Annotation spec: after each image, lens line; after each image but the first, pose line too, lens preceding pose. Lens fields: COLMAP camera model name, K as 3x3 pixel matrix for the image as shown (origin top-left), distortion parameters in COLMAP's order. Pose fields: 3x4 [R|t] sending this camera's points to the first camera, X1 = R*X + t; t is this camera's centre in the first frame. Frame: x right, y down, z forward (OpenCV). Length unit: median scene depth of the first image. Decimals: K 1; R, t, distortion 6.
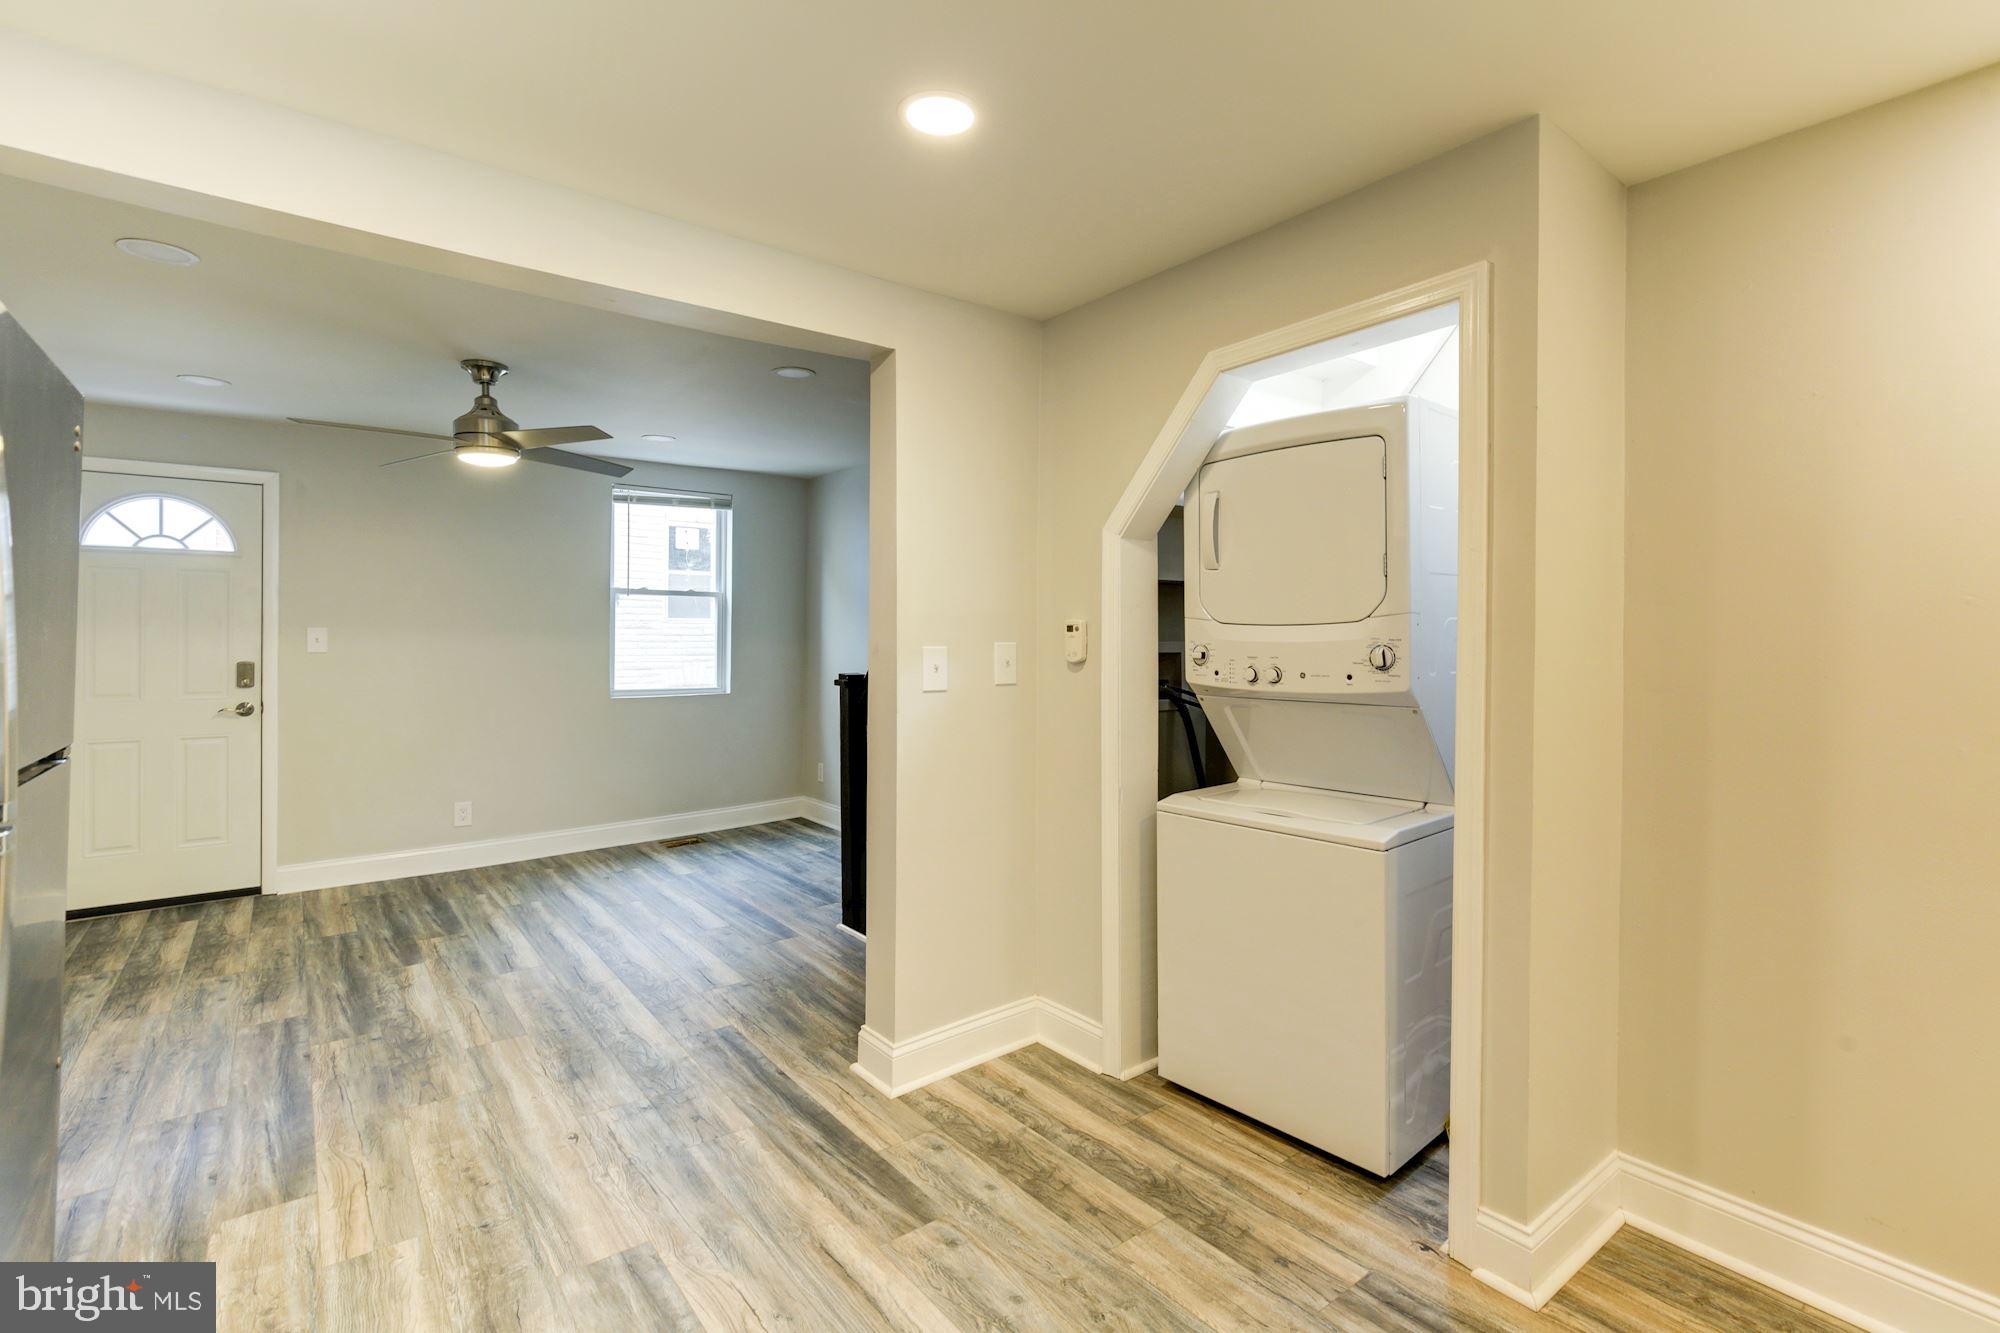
lens RADIAL K [[944.5, 0, 1006.8], [0, 944.5, 641.1], [0, 0, 1]] dist [-0.007447, 0.003226]
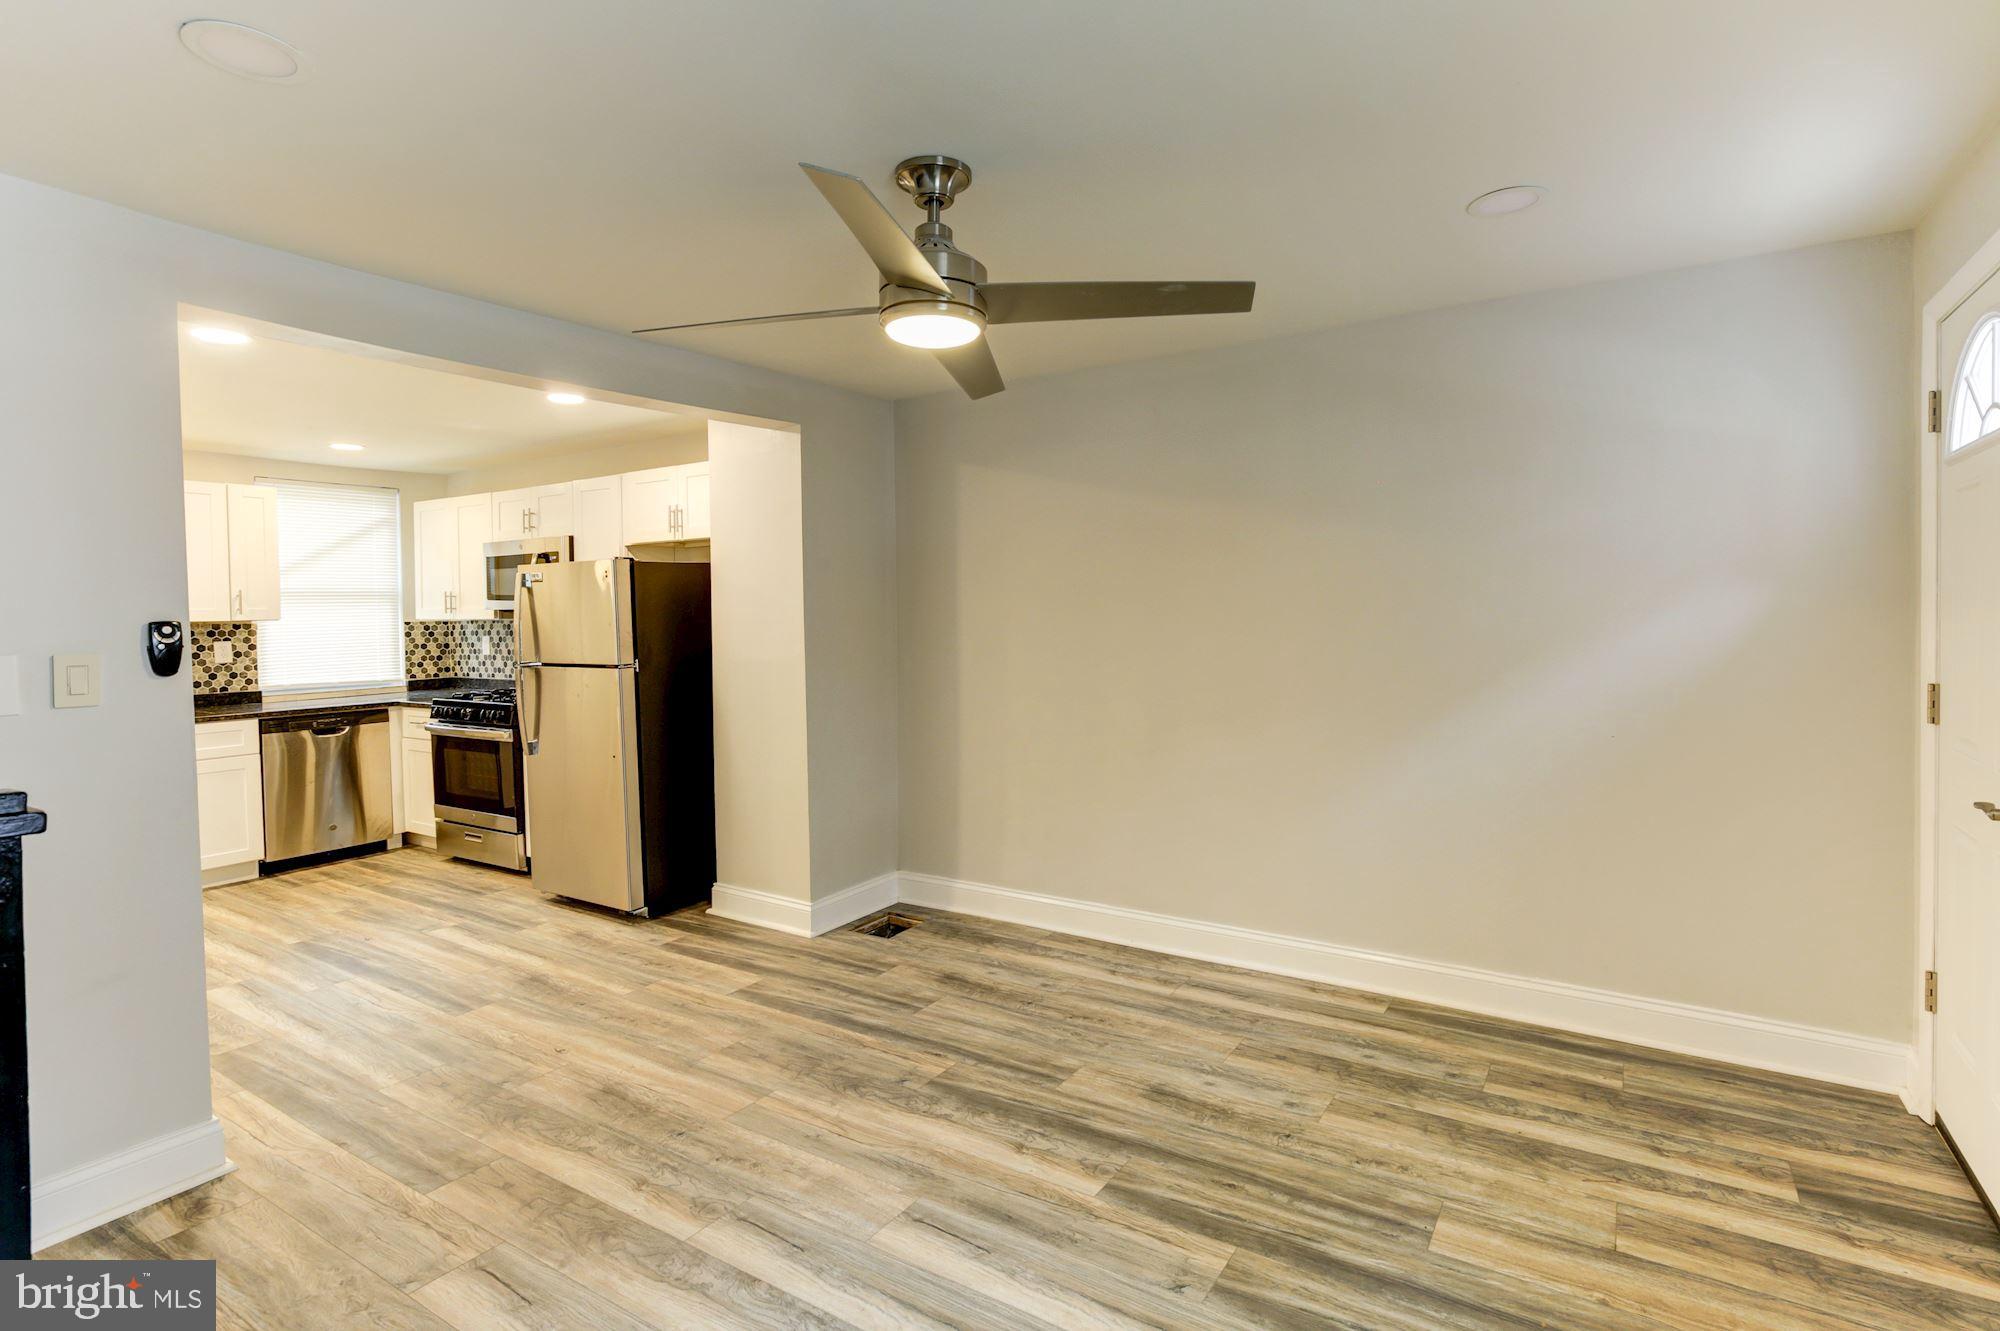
lens RADIAL K [[944.5, 0, 1056.1], [0, 944.5, 660.0], [0, 0, 1]] dist [-0.007447, 0.003226]
pose [[-0.929433, 0.031501, -0.367643, -0.394095], [0.015361, 0.998789, 0.046745, -0.003759], [0.368670, 0.037799, -0.928792, 1.470877]]
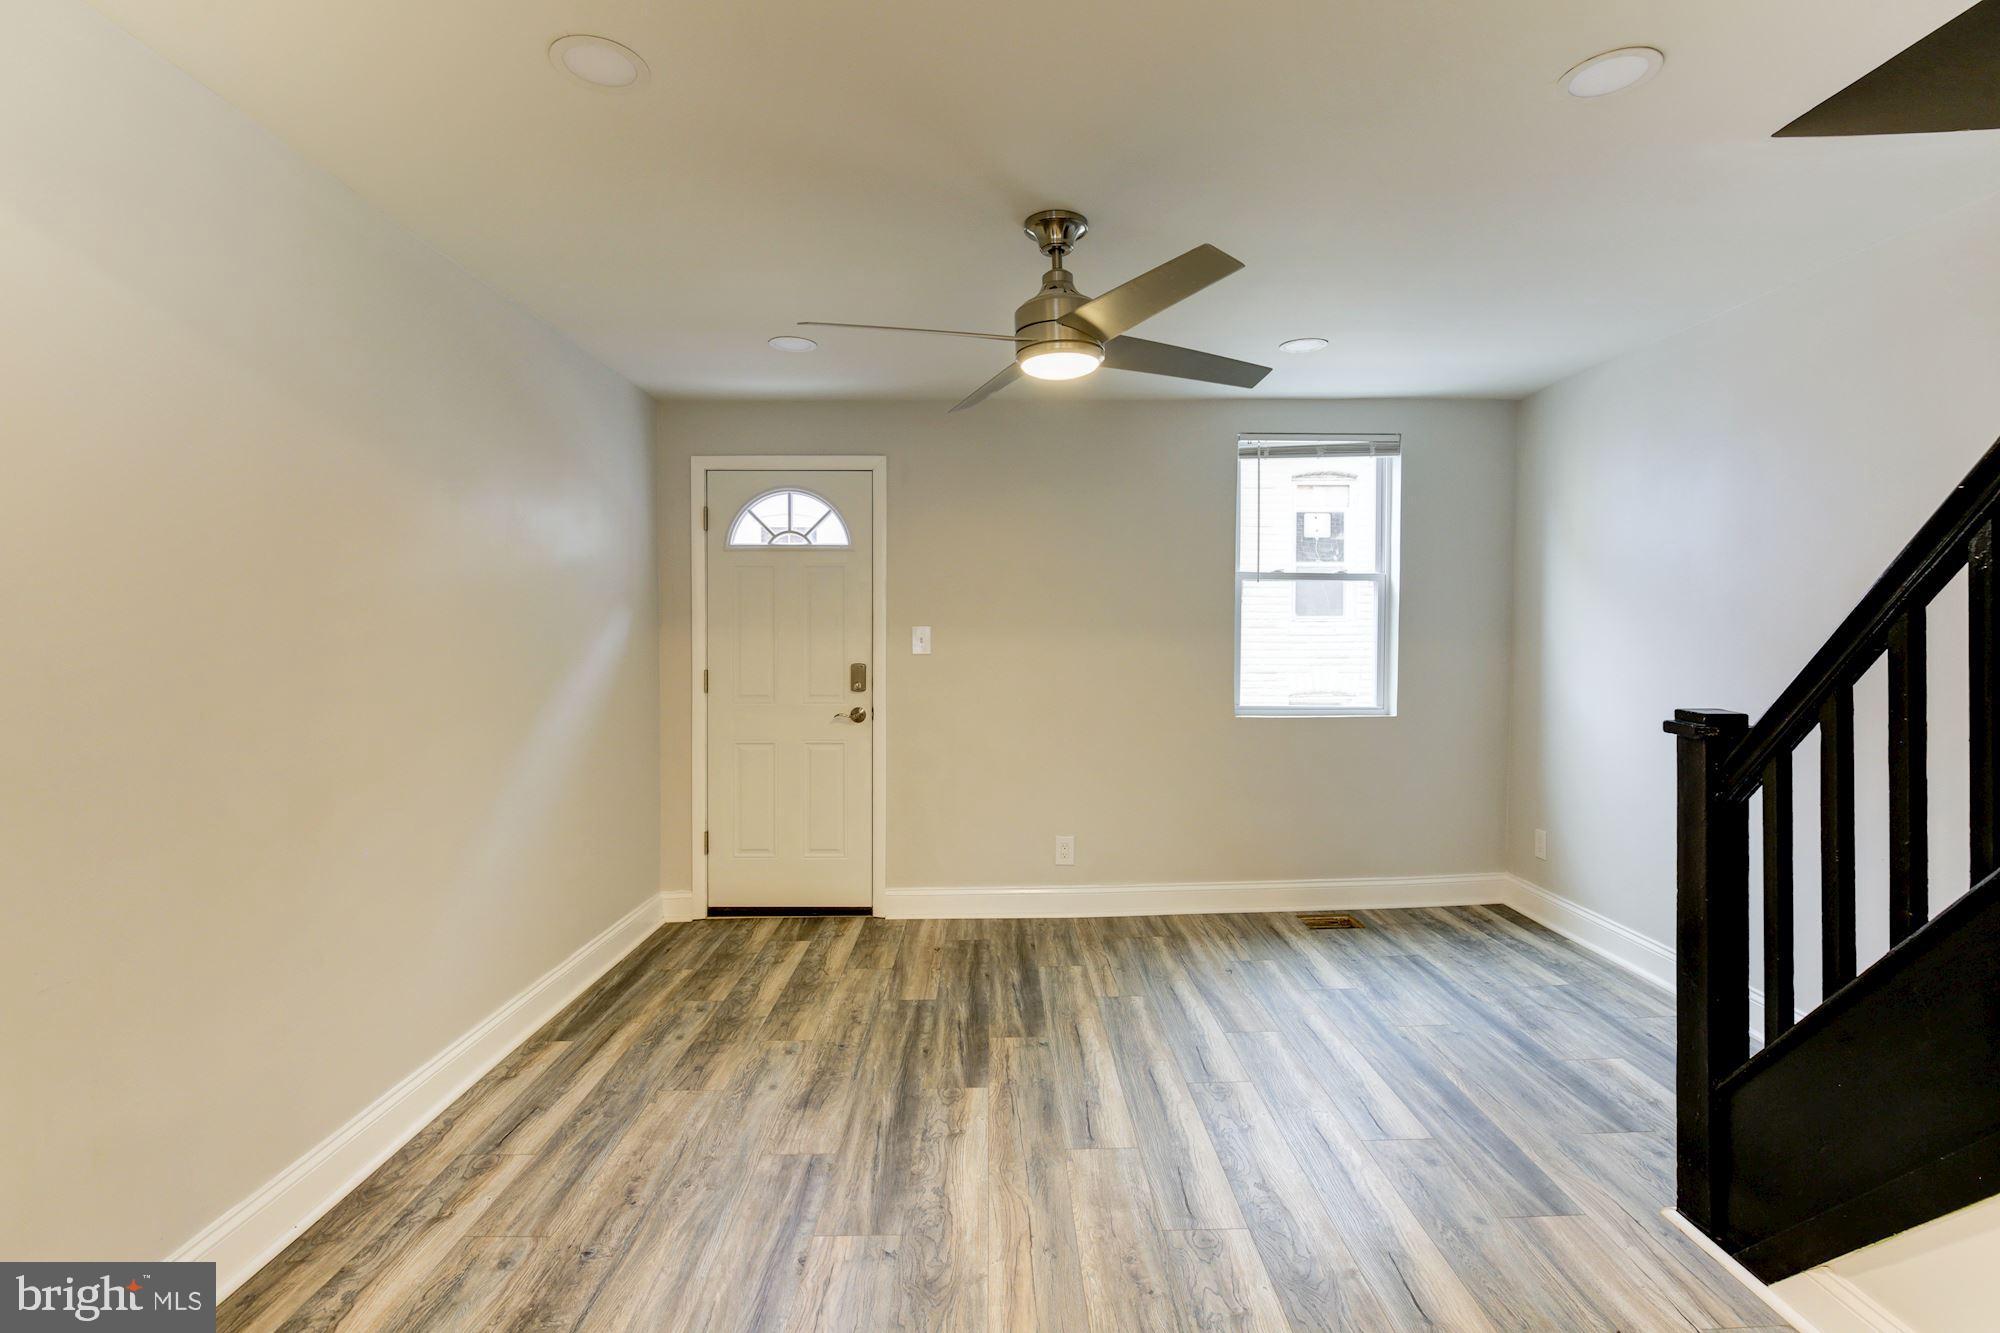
lens RADIAL K [[944.5, 0, 990.8], [0, 944.5, 647.0], [0, 0, 1]] dist [-0.007447, 0.003226]
pose [[0.797025, 0.006845, -0.603907, -0.178847], [-0.002433, 0.999964, 0.008123, -0.002148], [0.603941, -0.005005, 0.797013, 0.418096]]
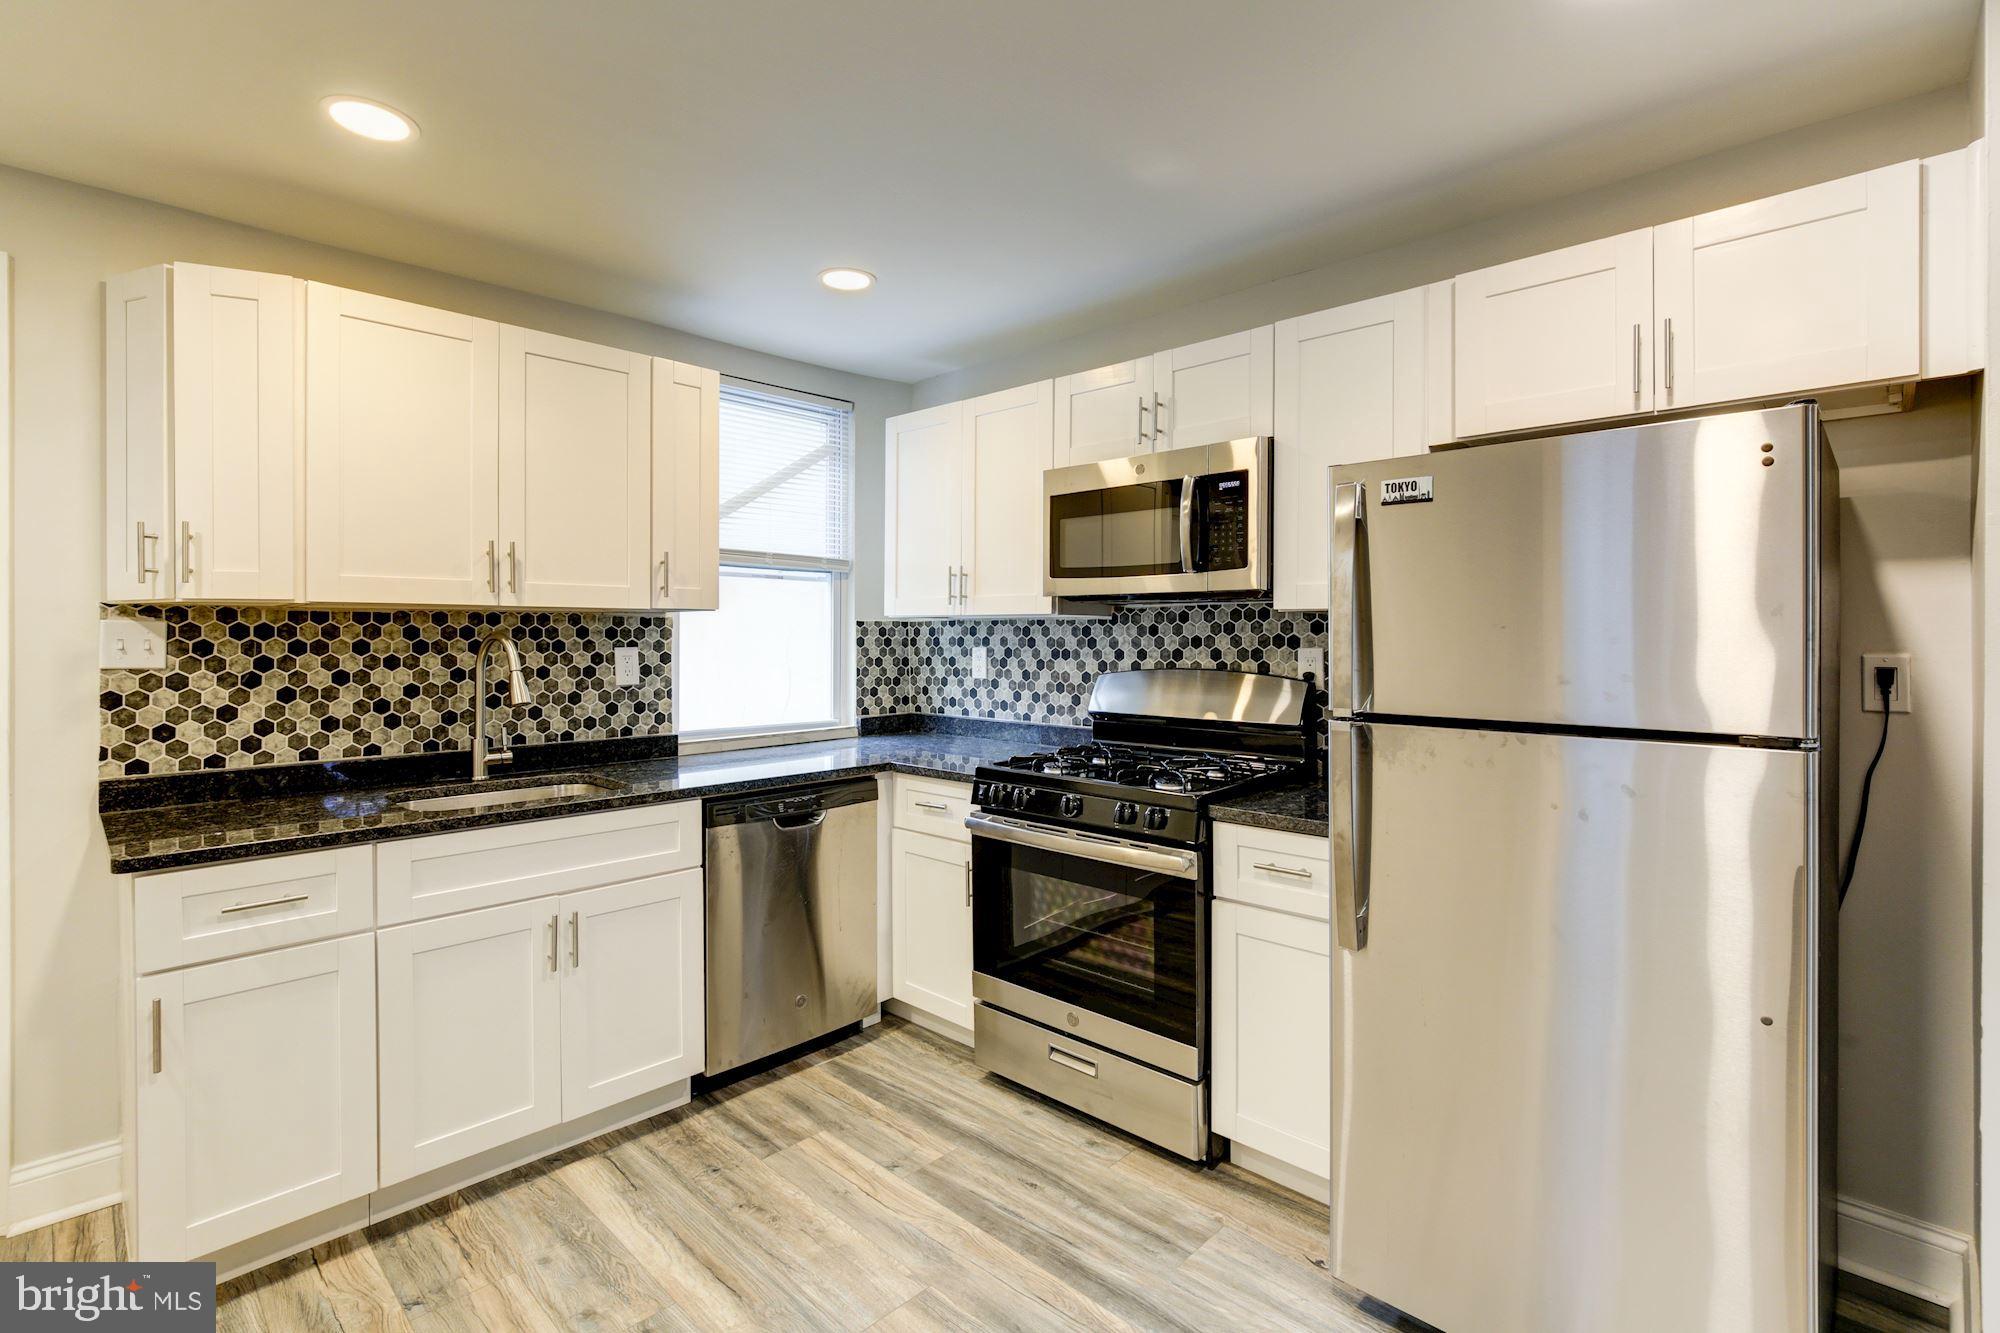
lens RADIAL K [[944.5, 0, 1022.8], [0, 944.5, 637.7], [0, 0, 1]] dist [-0.007447, 0.003226]
pose [[-0.987626, -0.003409, -0.156792, 0.013558], [-0.004448, 0.999970, 0.006277, -0.001358], [0.156766, 0.006897, -0.987612, 0.613826]]
